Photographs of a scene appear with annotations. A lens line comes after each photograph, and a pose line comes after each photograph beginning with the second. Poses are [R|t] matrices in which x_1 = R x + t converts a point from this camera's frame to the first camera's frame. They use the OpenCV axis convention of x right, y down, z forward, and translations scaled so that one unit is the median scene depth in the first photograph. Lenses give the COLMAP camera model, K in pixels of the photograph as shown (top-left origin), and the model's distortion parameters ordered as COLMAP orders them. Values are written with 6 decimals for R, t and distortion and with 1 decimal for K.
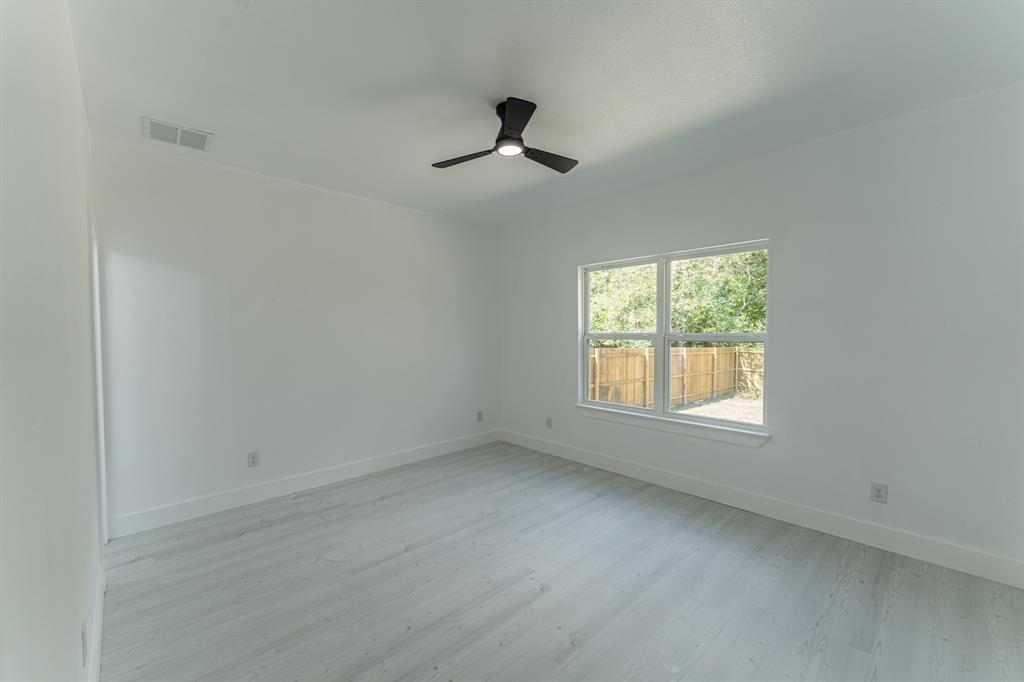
lens RADIAL K [[415.8, 0, 512.4], [0, 415.8, 337.7], [0, 0, 1]] dist [0.002559, -0.000022]
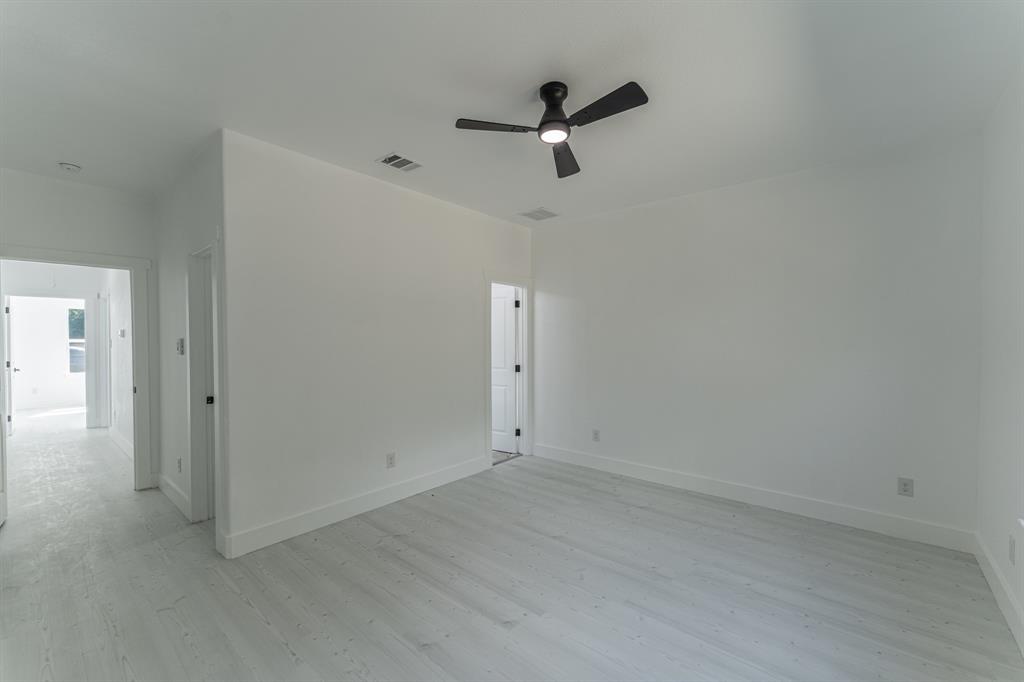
lens RADIAL K [[415.8, 0, 511.0], [0, 415.8, 344.6], [0, 0, 1]] dist [0.002559, -0.000022]
pose [[0.103370, 0.021722, -0.994406, 0.667613], [-0.013927, 0.999695, 0.020390, -0.016068], [0.994545, 0.011742, 0.103641, 0.625853]]
